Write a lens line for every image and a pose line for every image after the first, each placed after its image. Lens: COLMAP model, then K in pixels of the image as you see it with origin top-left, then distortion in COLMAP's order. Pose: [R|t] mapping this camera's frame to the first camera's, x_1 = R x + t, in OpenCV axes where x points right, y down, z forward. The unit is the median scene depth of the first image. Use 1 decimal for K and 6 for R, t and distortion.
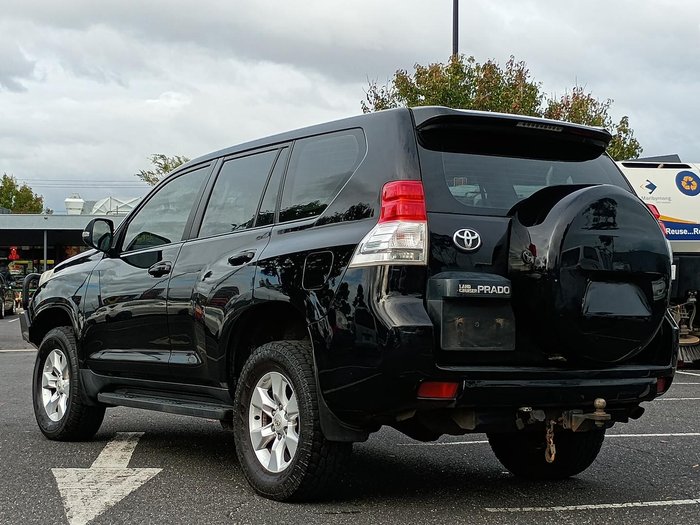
lens RADIAL K [[1161.5, 0, 329.2], [0, 1161.5, 262.7], [0, 0, 1]] dist [0.071096, -0.190517]
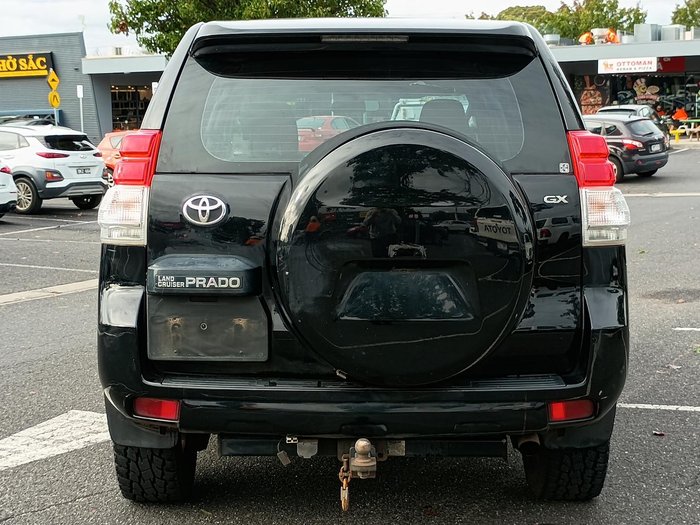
lens RADIAL K [[1261.1, 0, 350.0], [0, 1261.1, 262.5], [0, 0, 1]] dist [0.055083, -0.012869]
pose [[0.836651, 0.041682, -0.546148, 0.641186], [0.039422, 0.989932, 0.135942, -0.093159], [0.546316, -0.135266, 0.826584, 0.383209]]
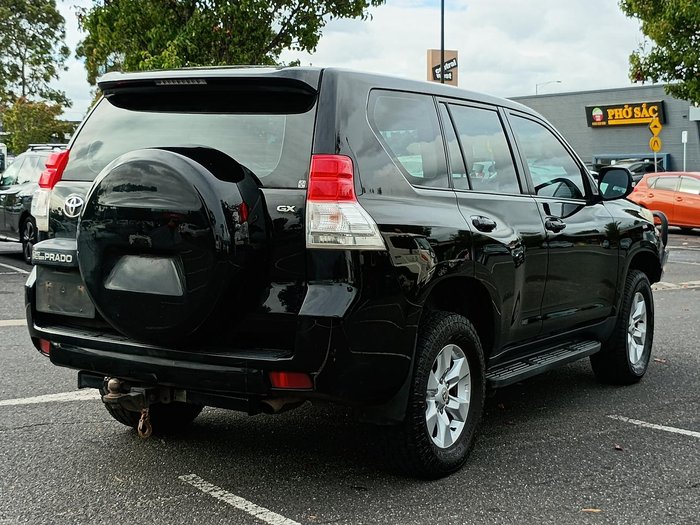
lens RADIAL K [[1161.5, 0, 329.2], [0, 1161.5, 262.7], [0, 0, 1]] dist [0.071096, -0.190517]
pose [[0.432850, 0.067528, -0.898933, 1.156435], [0.029849, 0.995570, 0.089160, -0.056471], [0.900972, -0.065425, 0.428917, 0.762388]]
